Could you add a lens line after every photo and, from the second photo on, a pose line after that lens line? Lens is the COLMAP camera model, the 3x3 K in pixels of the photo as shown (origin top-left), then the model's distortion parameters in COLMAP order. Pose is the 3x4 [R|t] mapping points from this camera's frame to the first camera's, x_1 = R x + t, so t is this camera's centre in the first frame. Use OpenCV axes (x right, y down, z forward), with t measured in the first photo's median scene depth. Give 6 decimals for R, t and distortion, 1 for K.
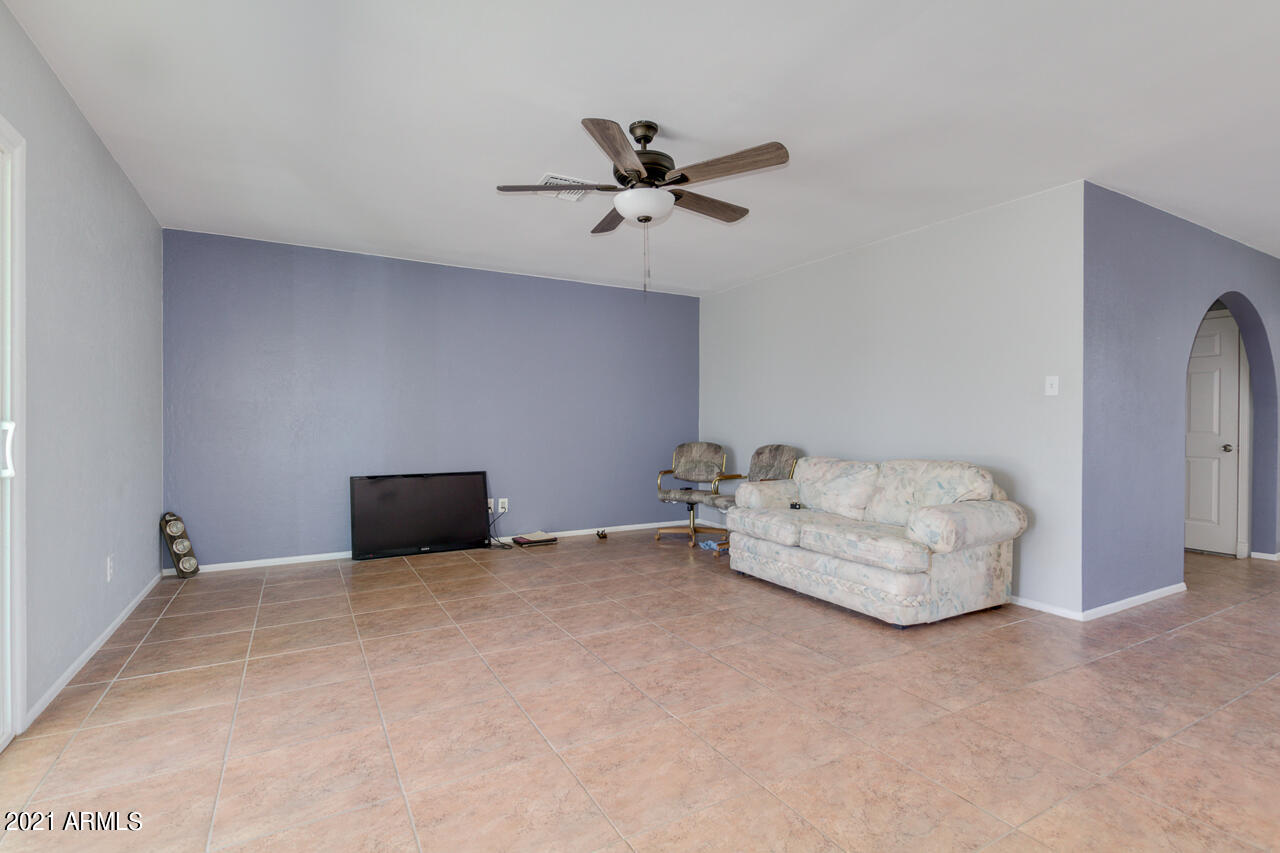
lens RADIAL K [[588.9, 0, 630.1], [0, 588.9, 424.1], [0, 0, 1]] dist [0.000221, -0.002493]
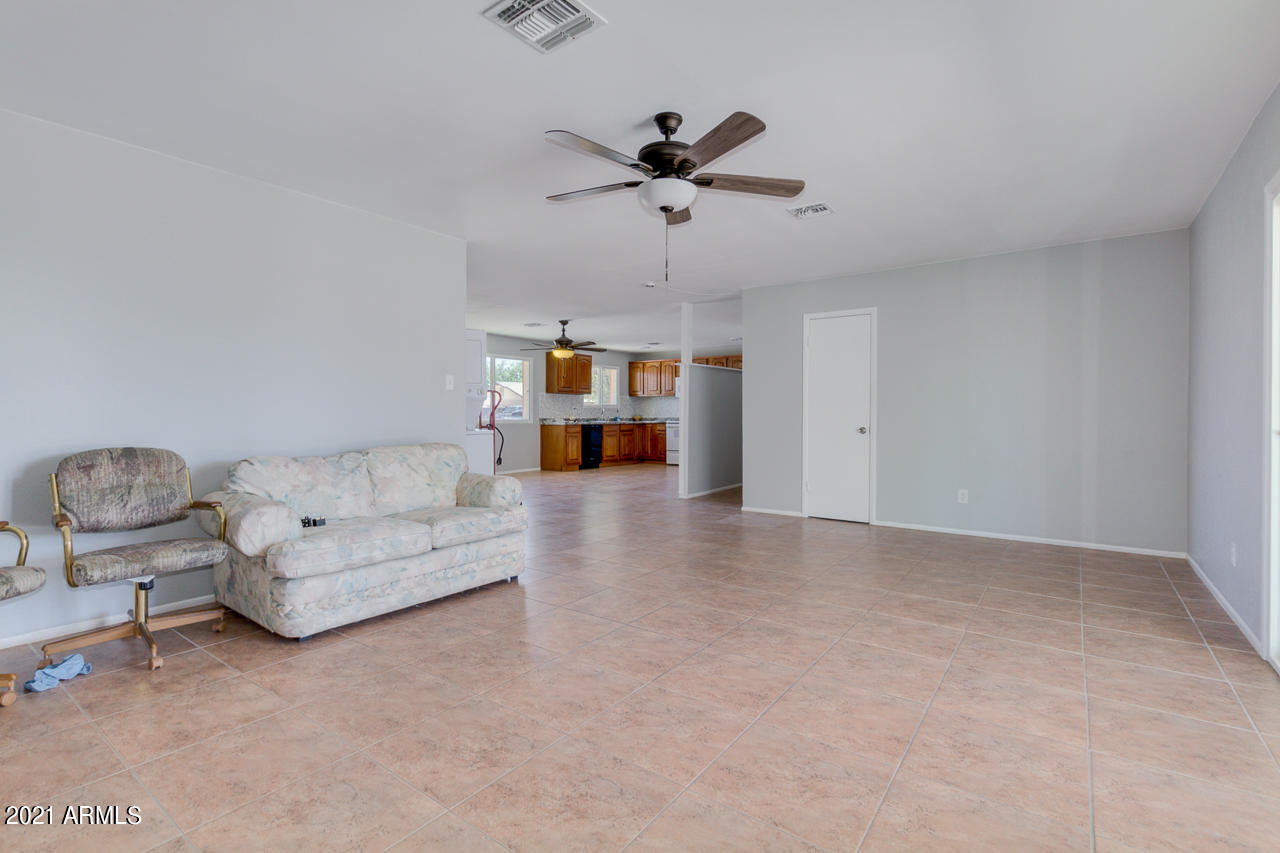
lens RADIAL K [[588.9, 0, 642.2], [0, 588.9, 423.1], [0, 0, 1]] dist [0.000221, -0.002493]
pose [[-0.413228, -0.020131, 0.910405, -0.686163], [-0.002836, 0.999779, 0.020820, -0.002694], [-0.910623, 0.006022, -0.413194, 1.132539]]
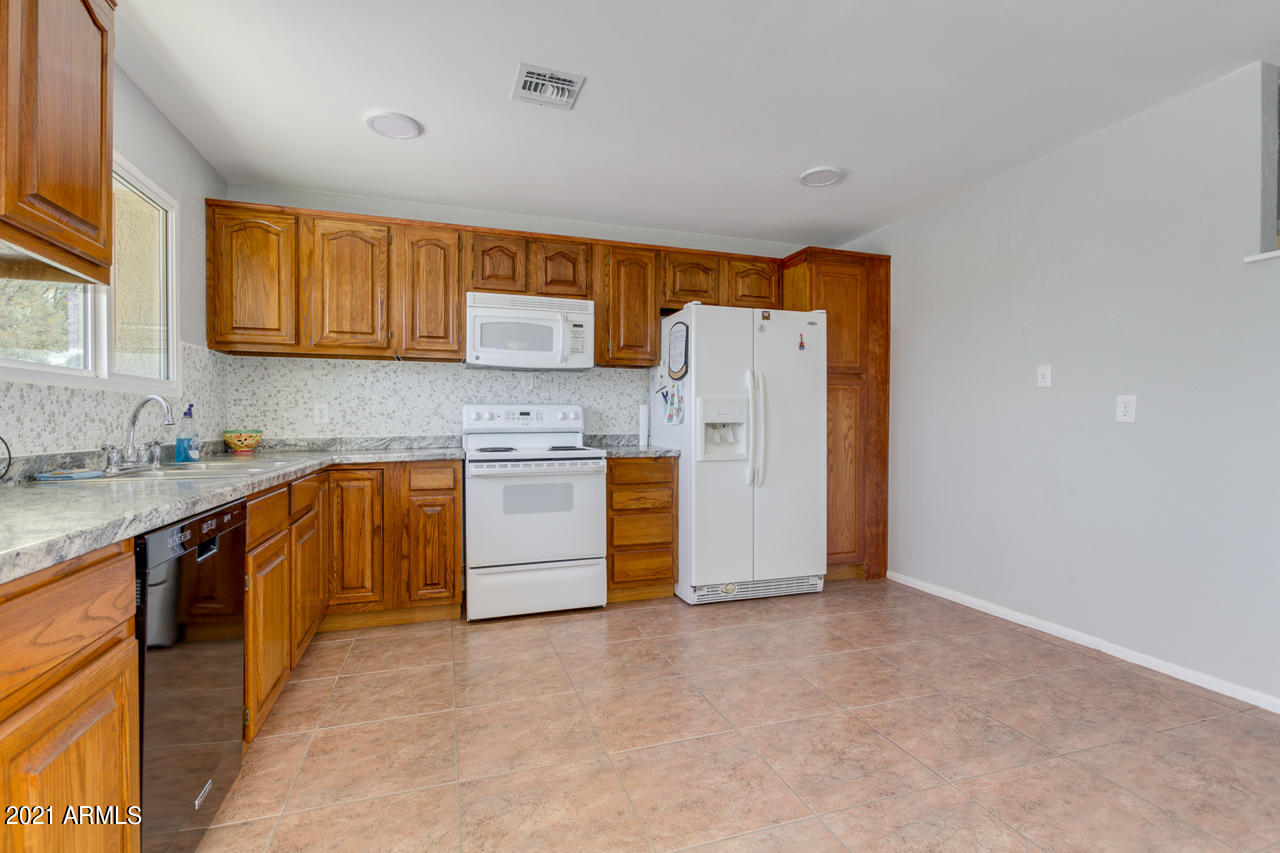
lens RADIAL K [[588.9, 0, 645.4], [0, 588.9, 426.4], [0, 0, 1]] dist [0.000221, -0.002493]
pose [[-0.978644, -0.010802, 0.205280, -0.627507], [-0.009543, 0.999929, 0.007125, -0.002443], [-0.205343, 0.005014, -0.978677, 1.115844]]
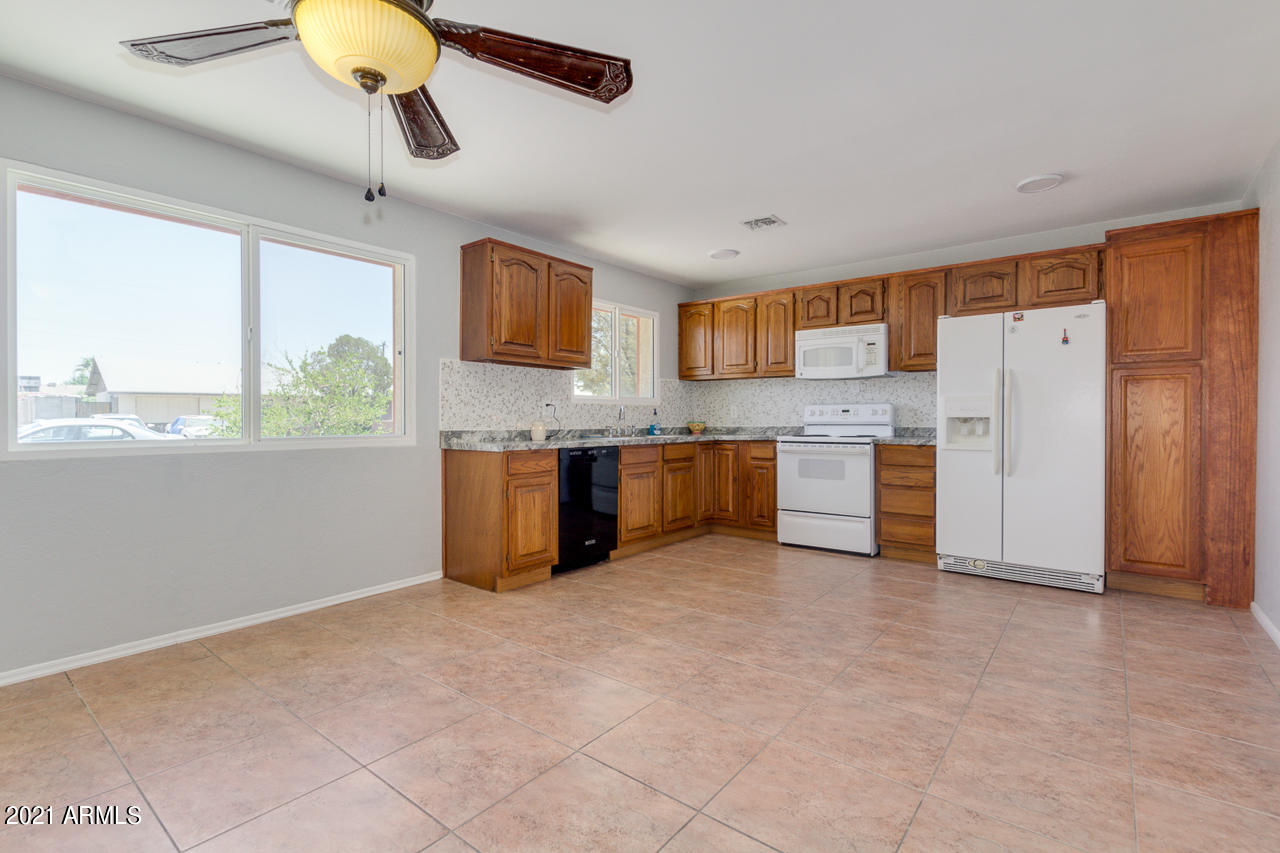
lens RADIAL K [[588.9, 0, 631.2], [0, 588.9, 420.2], [0, 0, 1]] dist [0.000221, -0.002493]
pose [[-0.355886, -0.012621, 0.934444, -0.643952], [-0.003422, 0.999920, 0.012202, -0.002581], [-0.934523, 0.001144, -0.355901, 1.116241]]
